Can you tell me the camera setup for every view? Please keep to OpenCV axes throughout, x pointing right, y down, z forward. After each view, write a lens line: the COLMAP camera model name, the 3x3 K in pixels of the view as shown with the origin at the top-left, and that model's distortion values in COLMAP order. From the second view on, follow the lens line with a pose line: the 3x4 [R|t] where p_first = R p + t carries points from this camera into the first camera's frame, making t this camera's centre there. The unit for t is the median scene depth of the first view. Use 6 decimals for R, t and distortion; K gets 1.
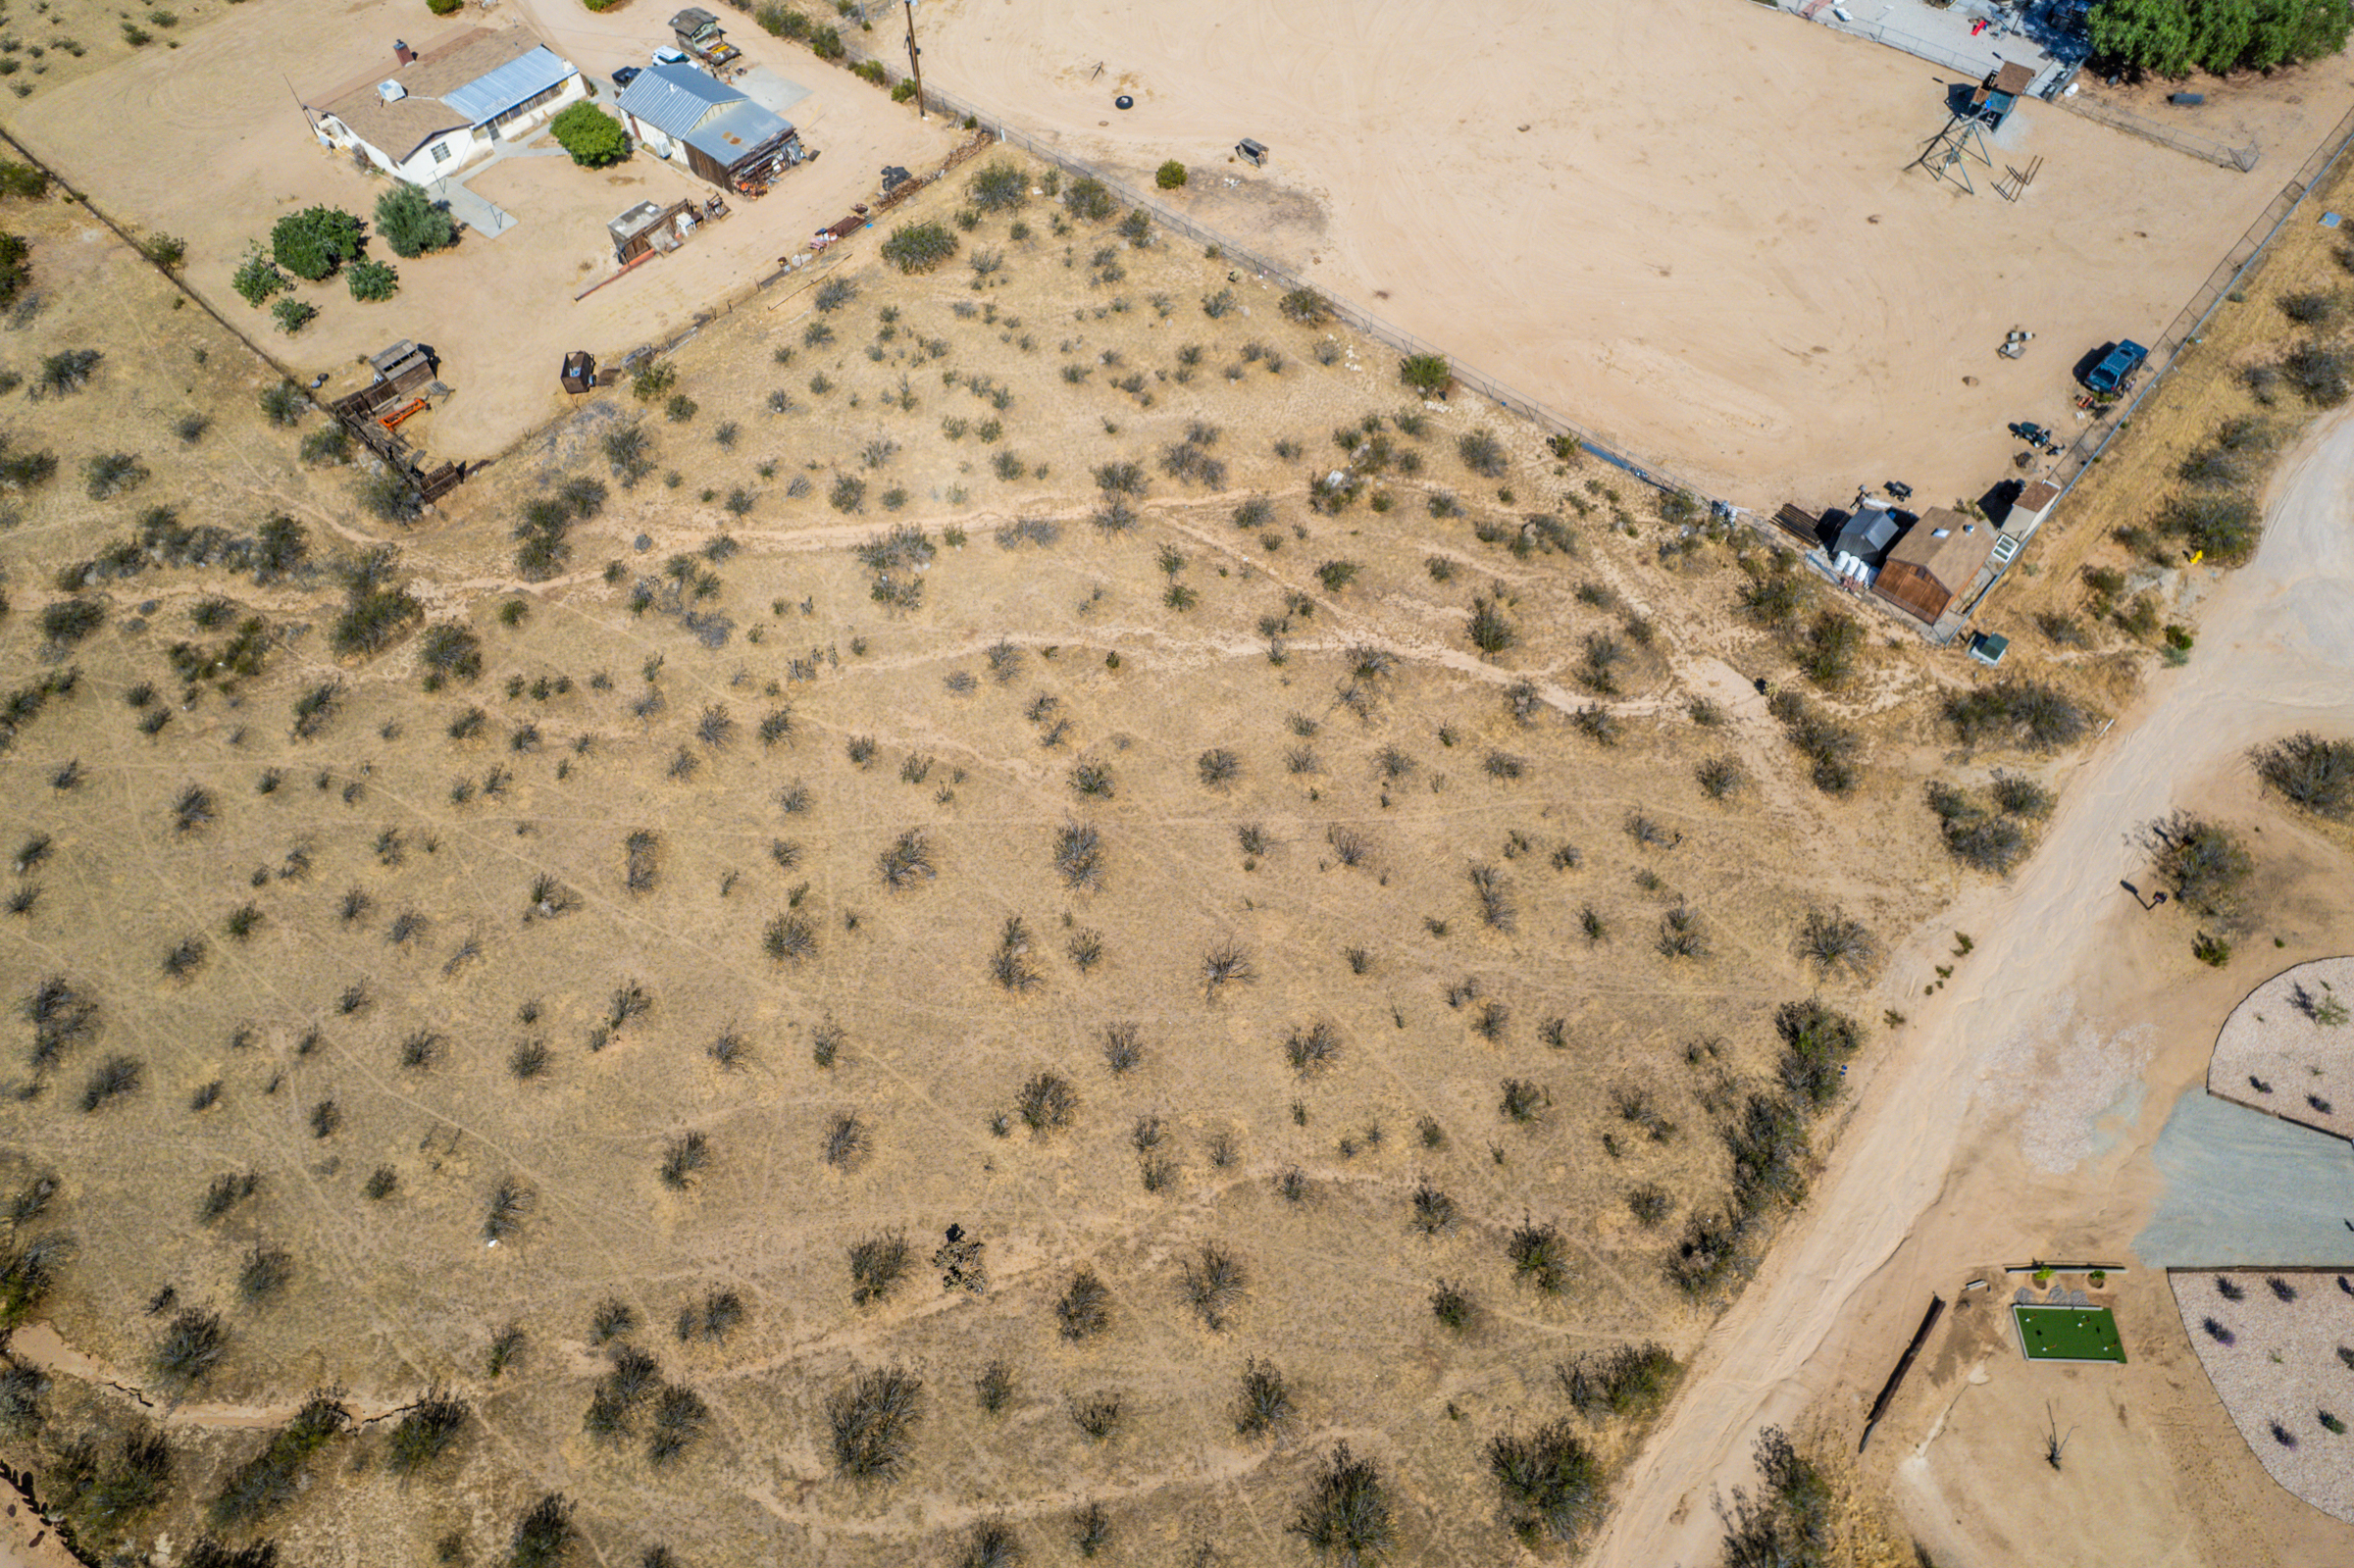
lens RADIAL K [[1507.7, 0, 1183.9], [0, 1507.7, 802.3], [0, 0, 1]] dist [-0.073442, 0.064846]
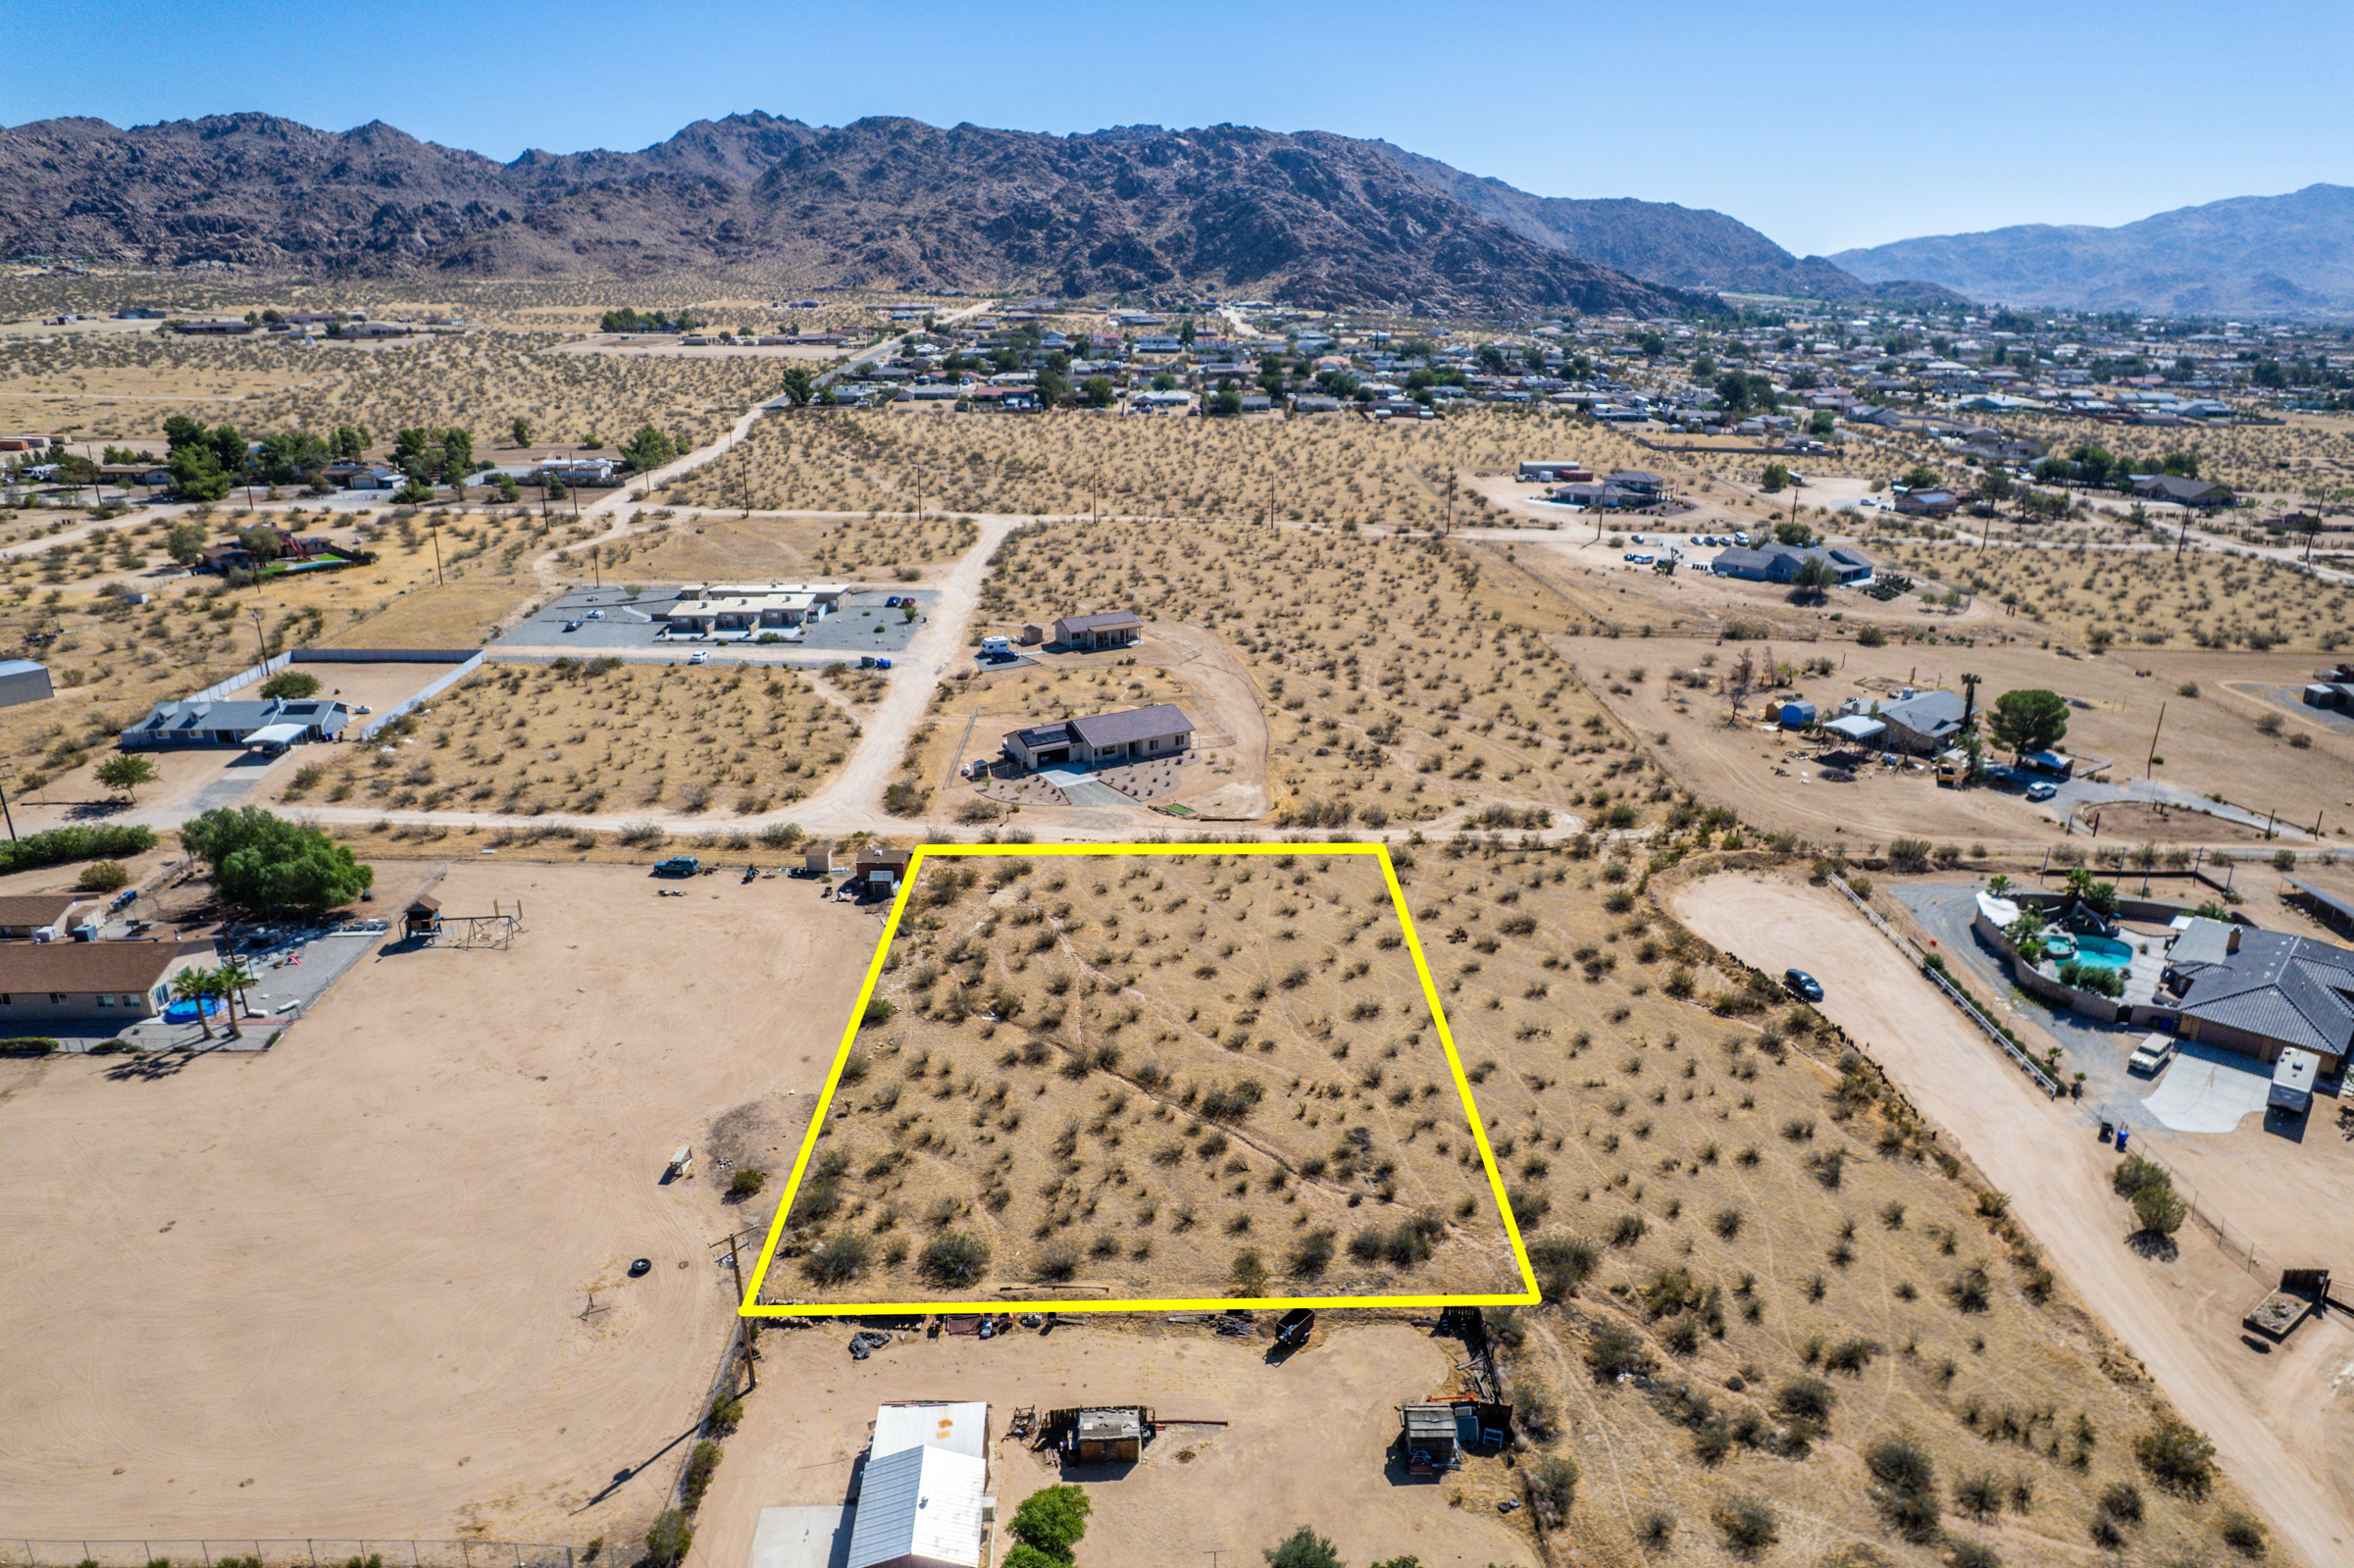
lens RADIAL K [[1507.7, 0, 1186.5], [0, 1507.7, 798.3], [0, 0, 1]] dist [-0.073442, 0.064846]
pose [[-0.688649, -0.234630, 0.686084, -1.210390], [0.606248, 0.332757, 0.722313, -1.482816], [-0.397775, 0.913357, -0.086909, 0.975294]]
